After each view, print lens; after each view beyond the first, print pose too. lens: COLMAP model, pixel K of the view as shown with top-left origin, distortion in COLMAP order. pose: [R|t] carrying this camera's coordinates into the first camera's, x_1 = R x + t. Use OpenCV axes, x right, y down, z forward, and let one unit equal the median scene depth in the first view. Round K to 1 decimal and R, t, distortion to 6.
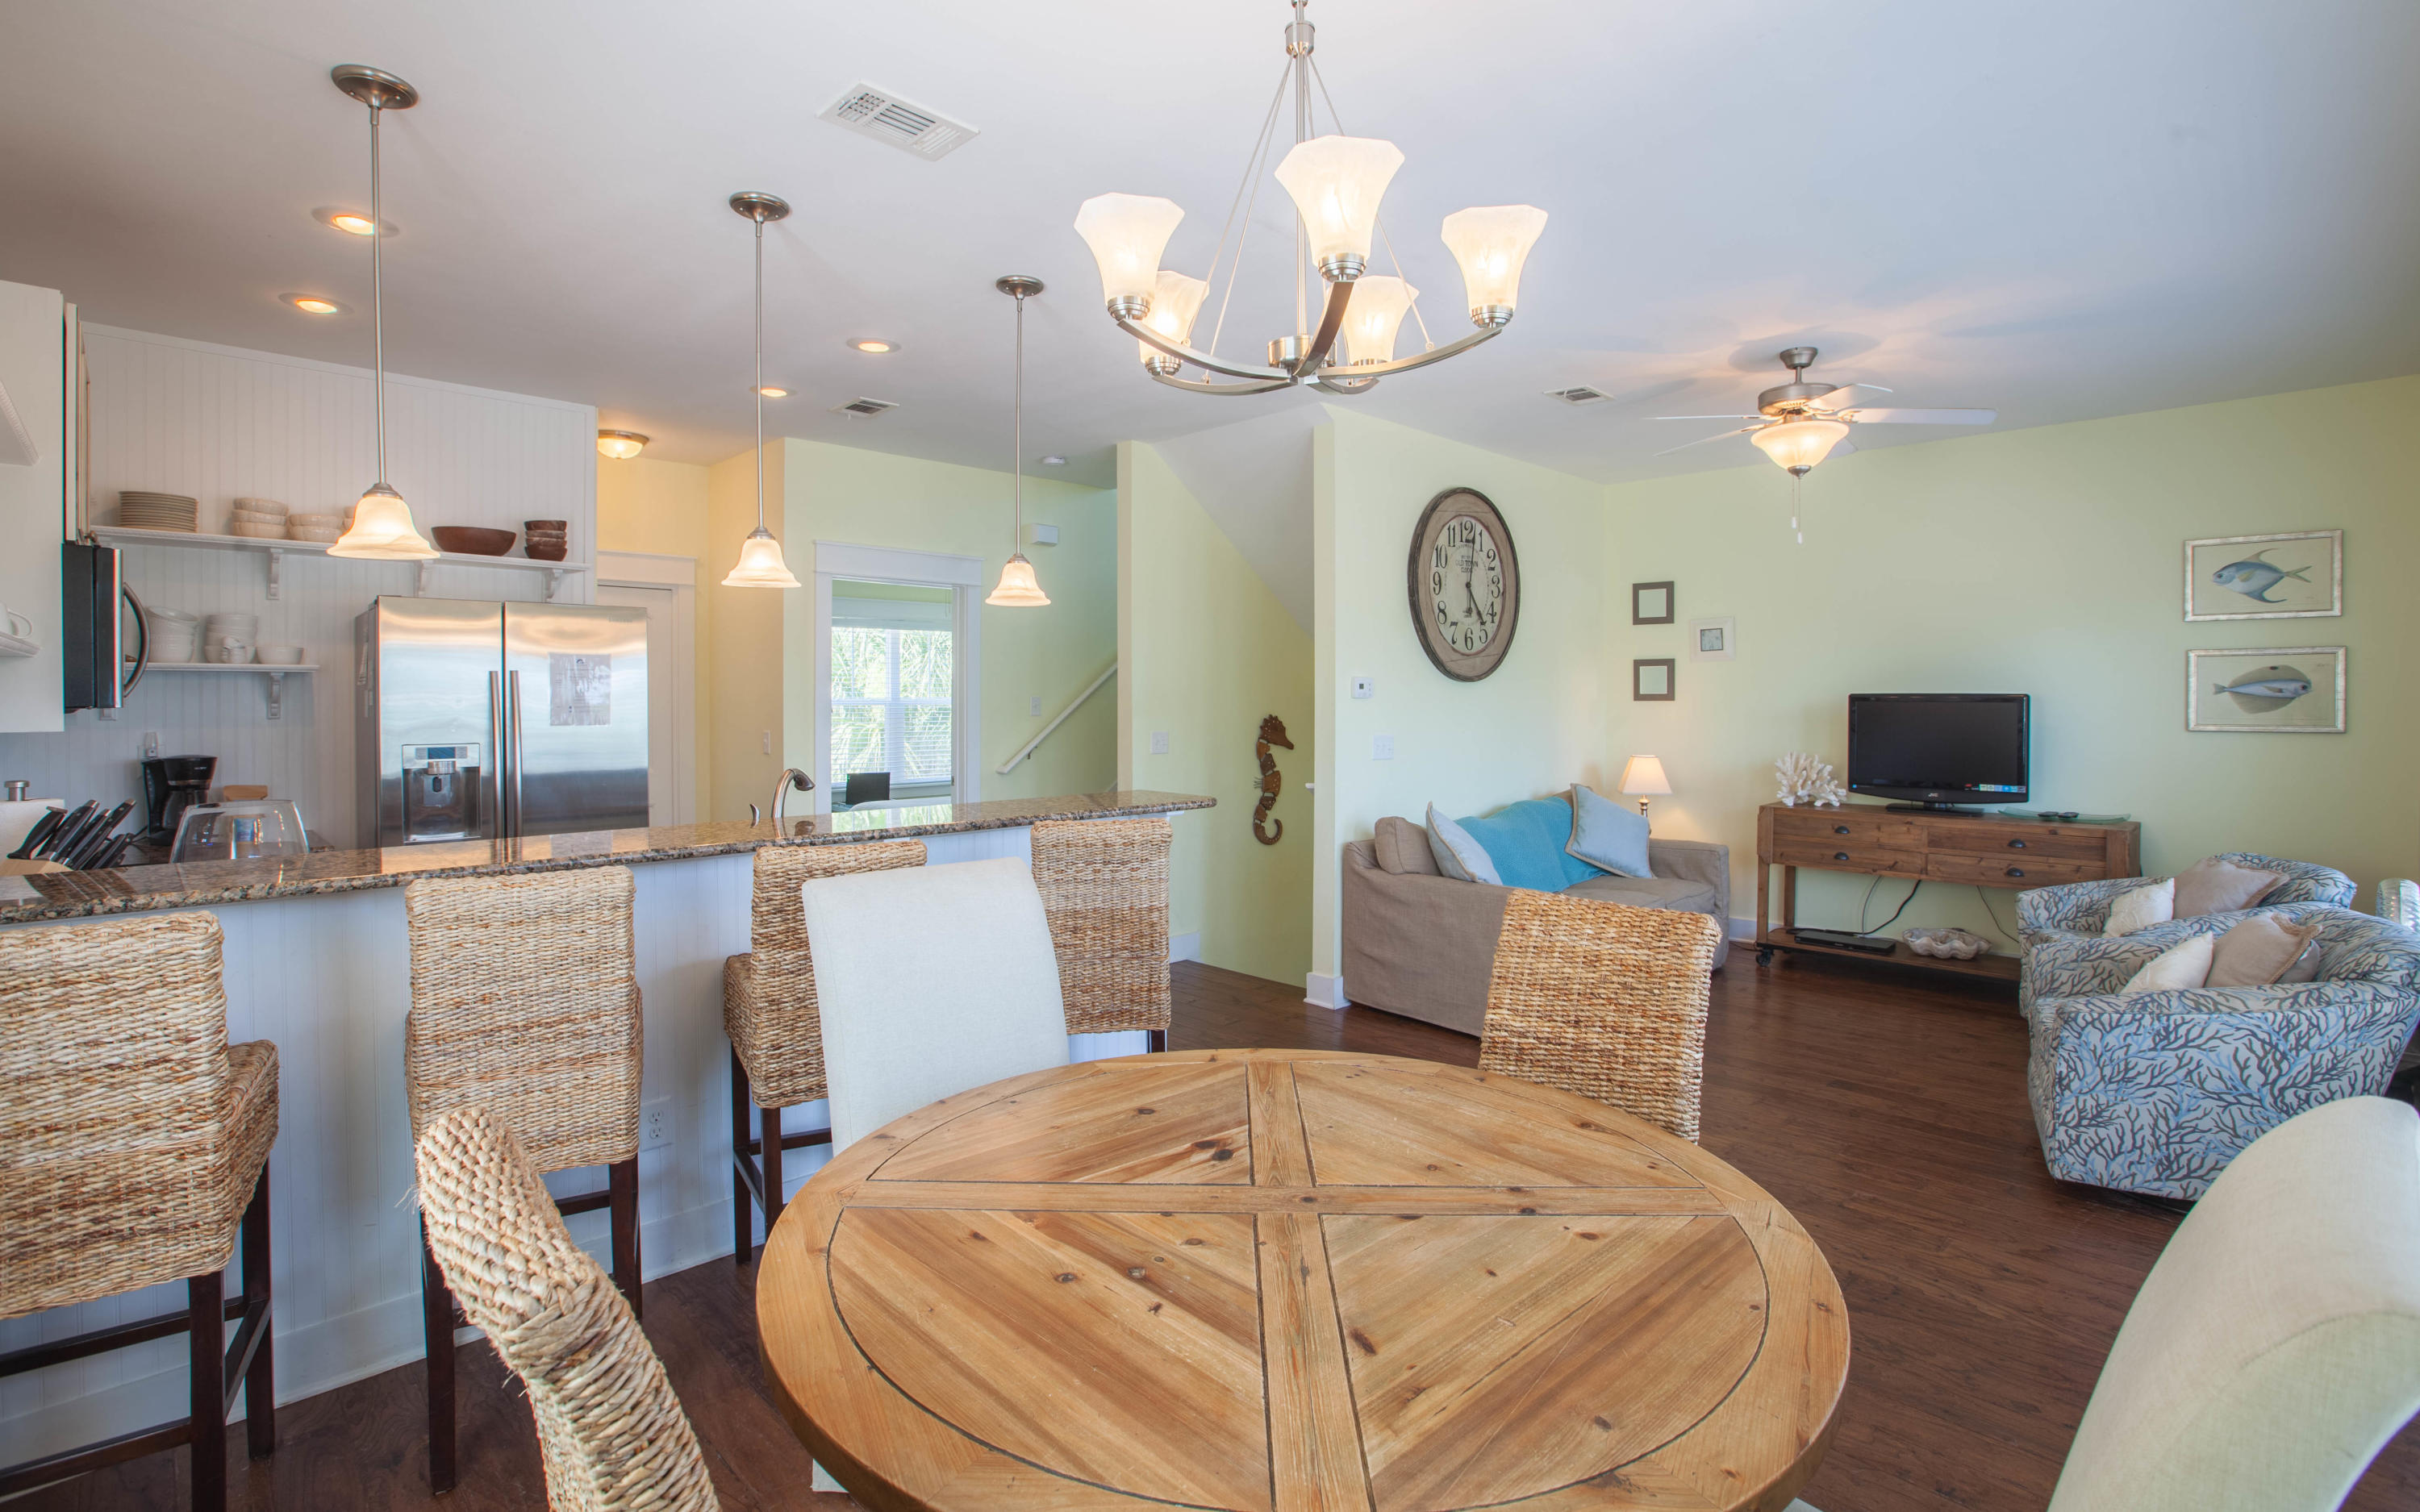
lens RADIAL K [[1135.6, 0, 1156.4], [0, 1135.6, 714.1], [0, 0, 1]] dist [-0.022753, 0.001723]
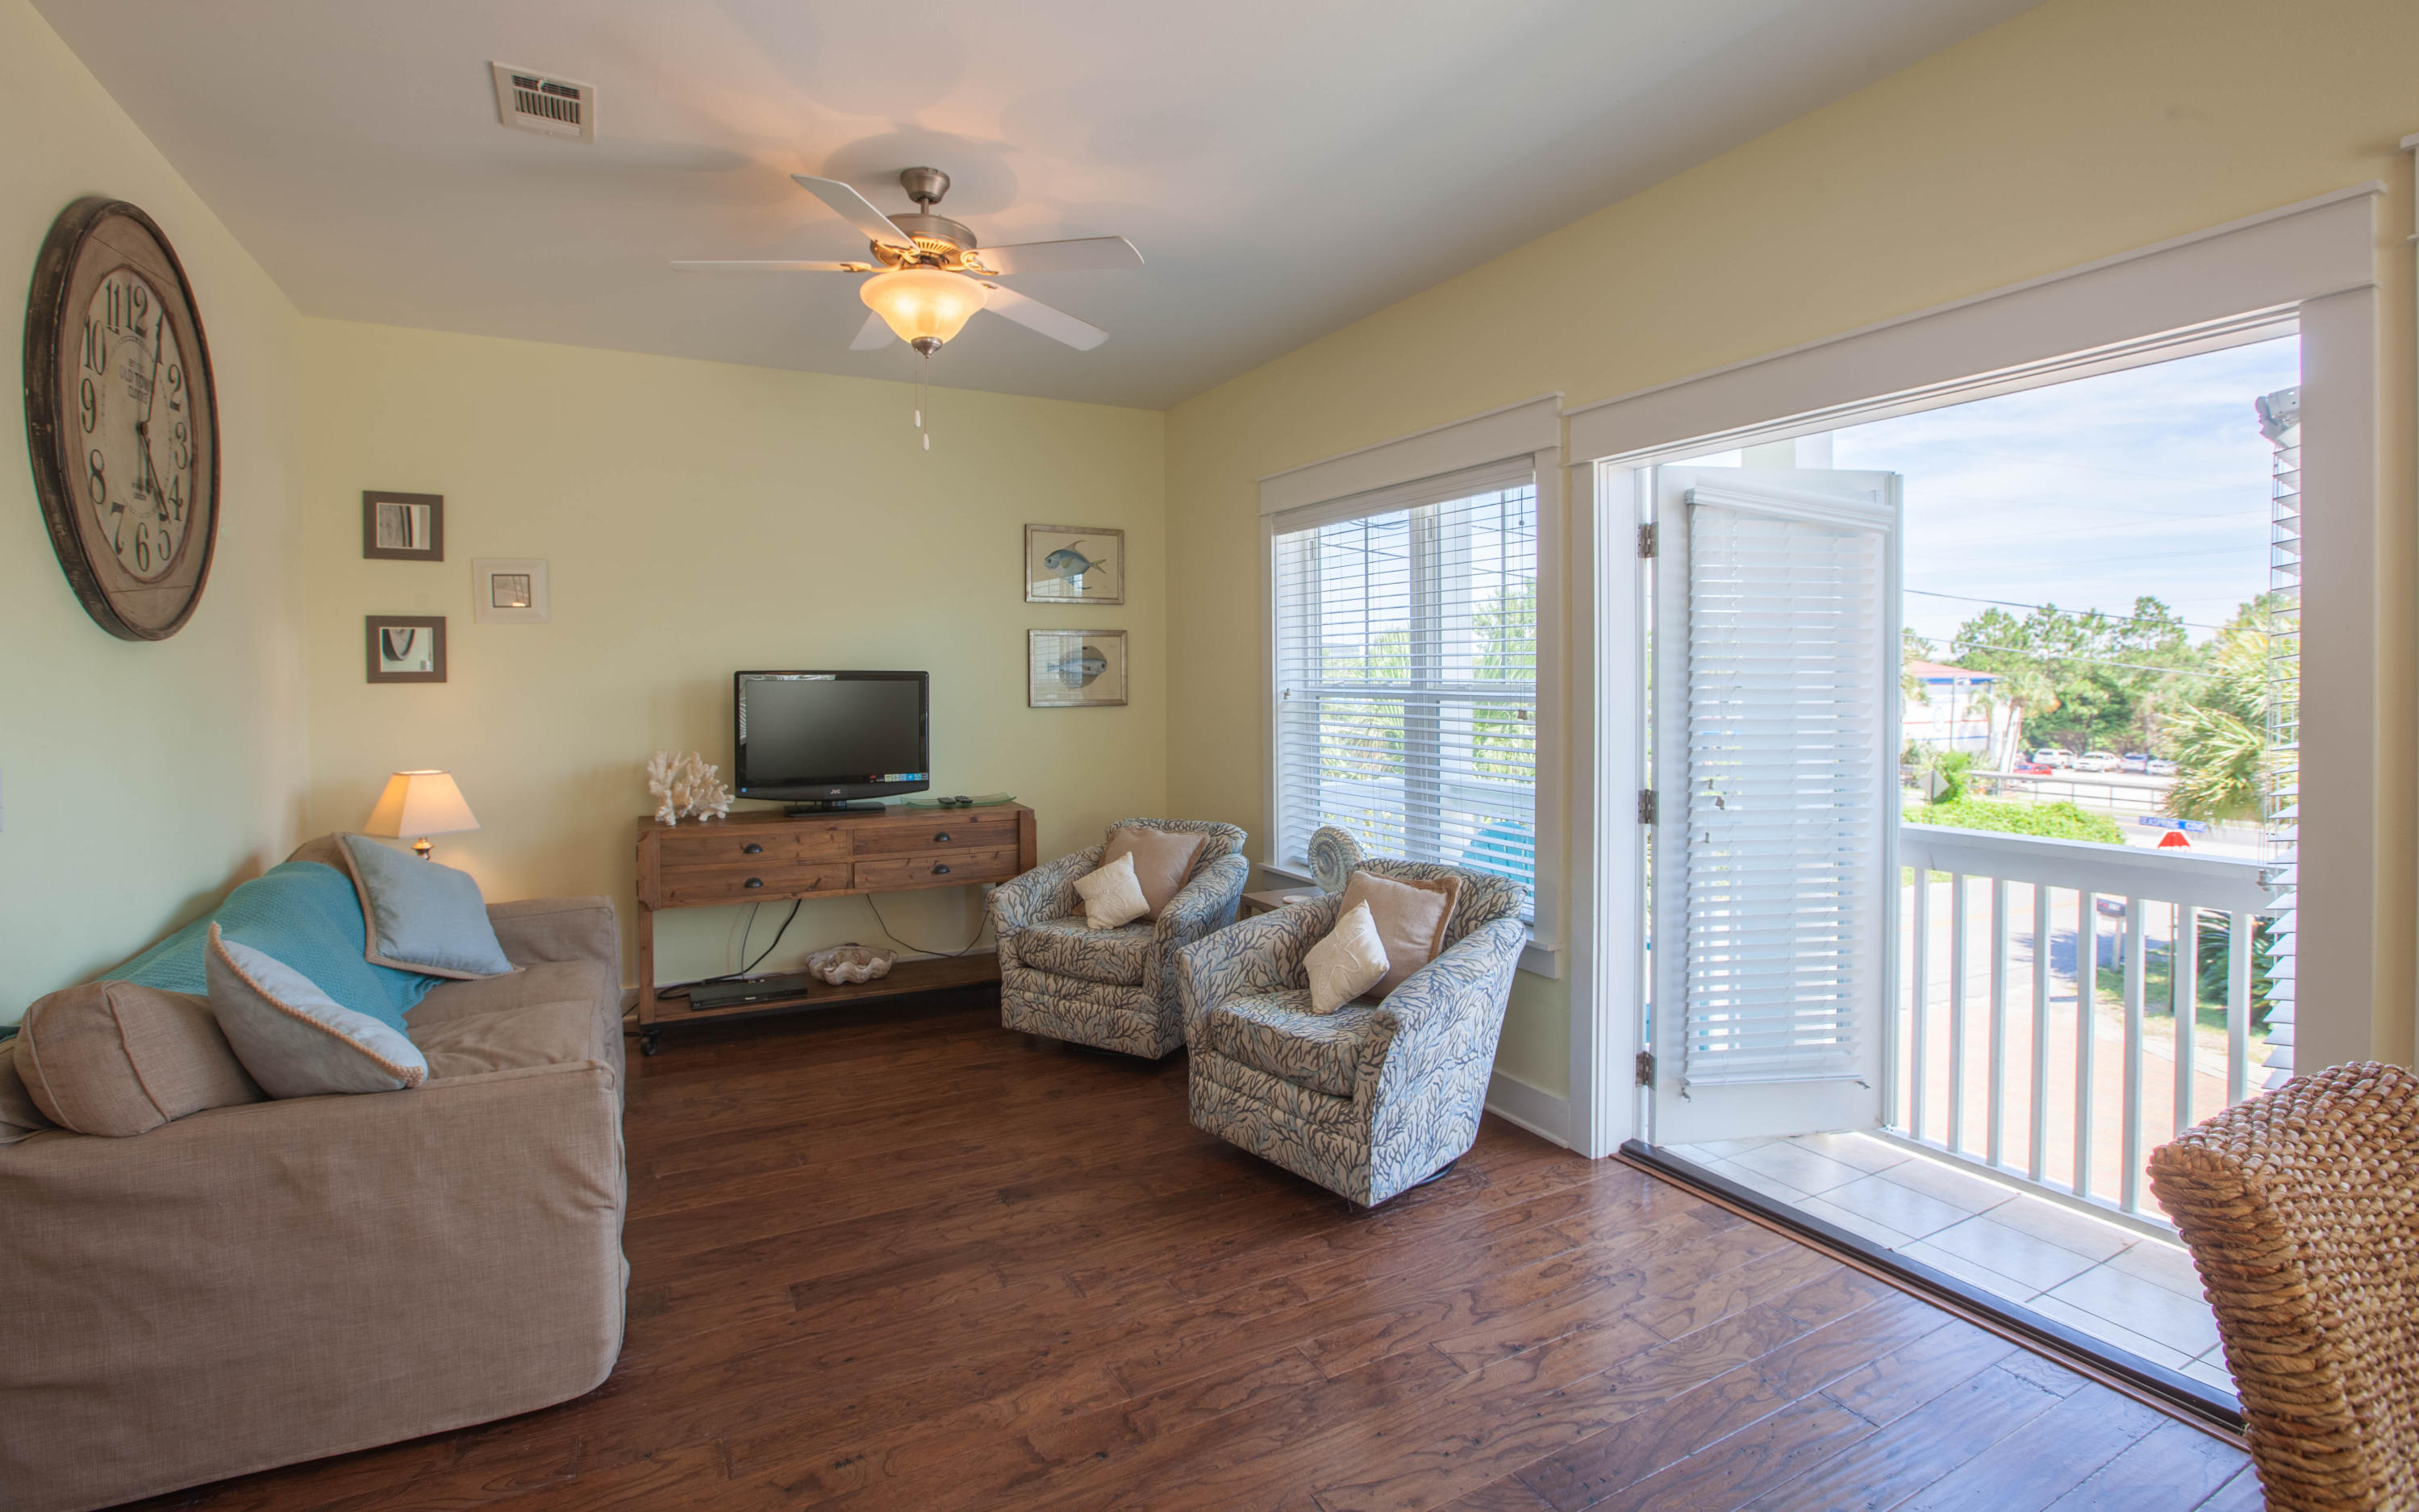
lens RADIAL K [[1135.2, 0, 1179.1], [0, 1135.2, 705.2], [0, 0, 1]] dist [-0.022753, 0.001723]
pose [[0.262381, -0.021387, 0.964727, -0.056322], [0.019739, 0.999664, 0.016793, -0.001819], [-0.964763, 0.014637, 0.262715, 0.542182]]
